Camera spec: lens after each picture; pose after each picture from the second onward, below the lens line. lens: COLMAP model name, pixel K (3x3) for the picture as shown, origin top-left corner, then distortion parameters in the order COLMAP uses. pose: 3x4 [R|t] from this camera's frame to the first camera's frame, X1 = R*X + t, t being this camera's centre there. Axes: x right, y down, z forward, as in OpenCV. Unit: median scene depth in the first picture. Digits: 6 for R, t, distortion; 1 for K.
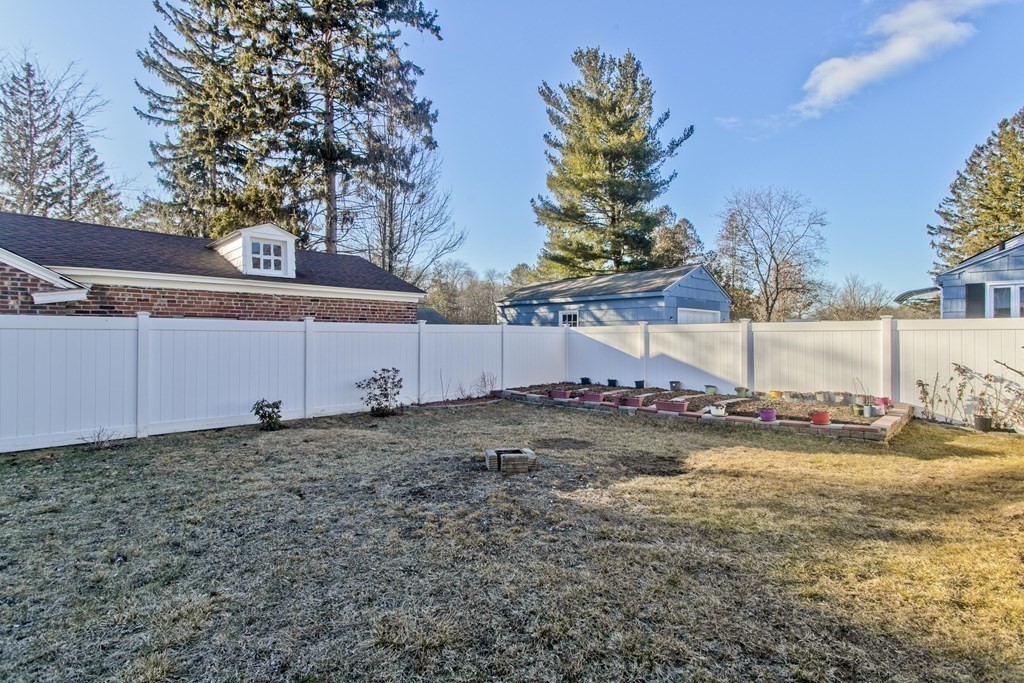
lens RADIAL K [[496.6, 0, 519.5], [0, 496.6, 336.8], [0, 0, 1]] dist [0.005475, 0.000046]
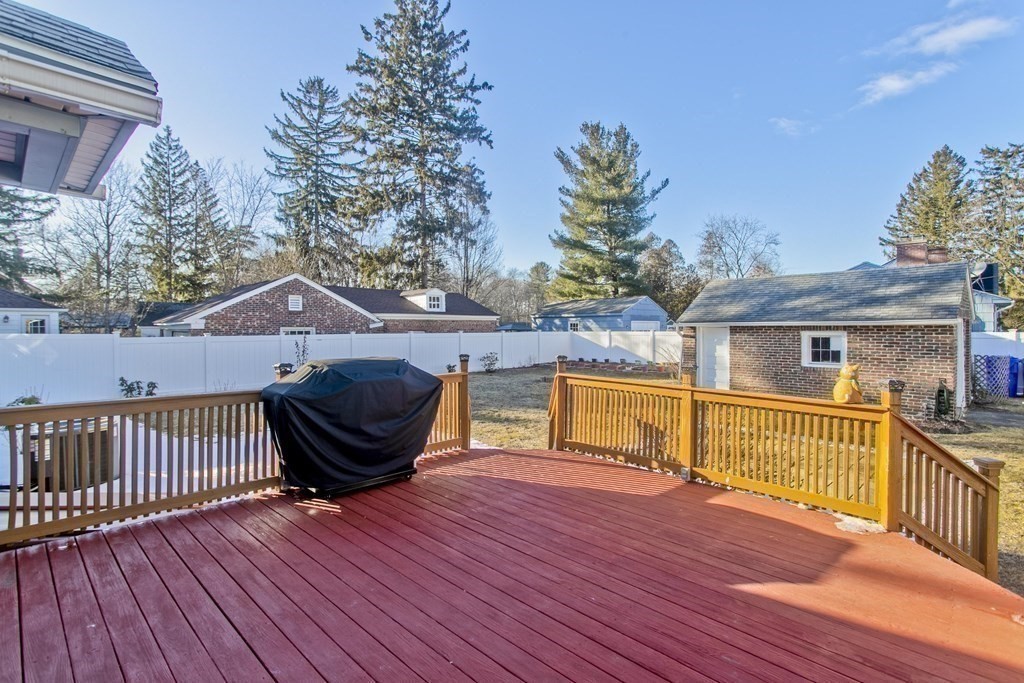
lens RADIAL K [[496.6, 0, 501.6], [0, 496.6, 335.5], [0, 0, 1]] dist [0.005475, 0.000046]
pose [[0.997491, -0.003786, -0.070695, -0.031785], [0.005007, 0.999841, 0.017105, -0.033191], [0.070619, -0.017416, 0.997351, -0.793191]]
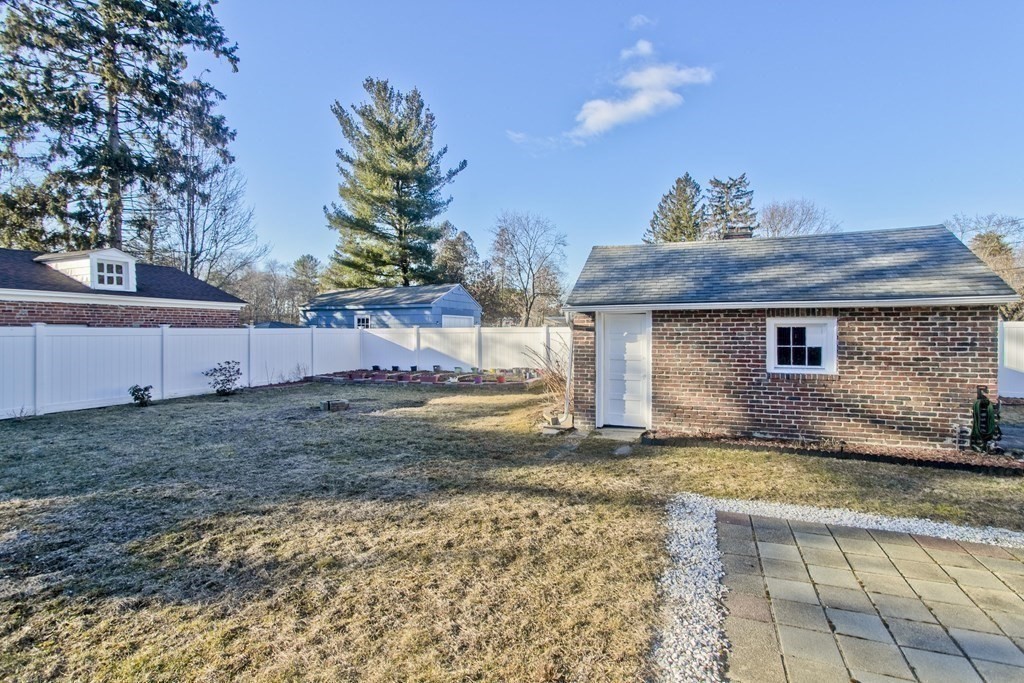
lens RADIAL K [[496.6, 0, 518.4], [0, 496.6, 330.2], [0, 0, 1]] dist [0.005475, 0.000046]
pose [[0.916717, -0.001552, 0.399533, -0.047018], [0.001713, 0.999999, -0.000046, -0.013037], [-0.399532, 0.000726, 0.916719, -0.357758]]
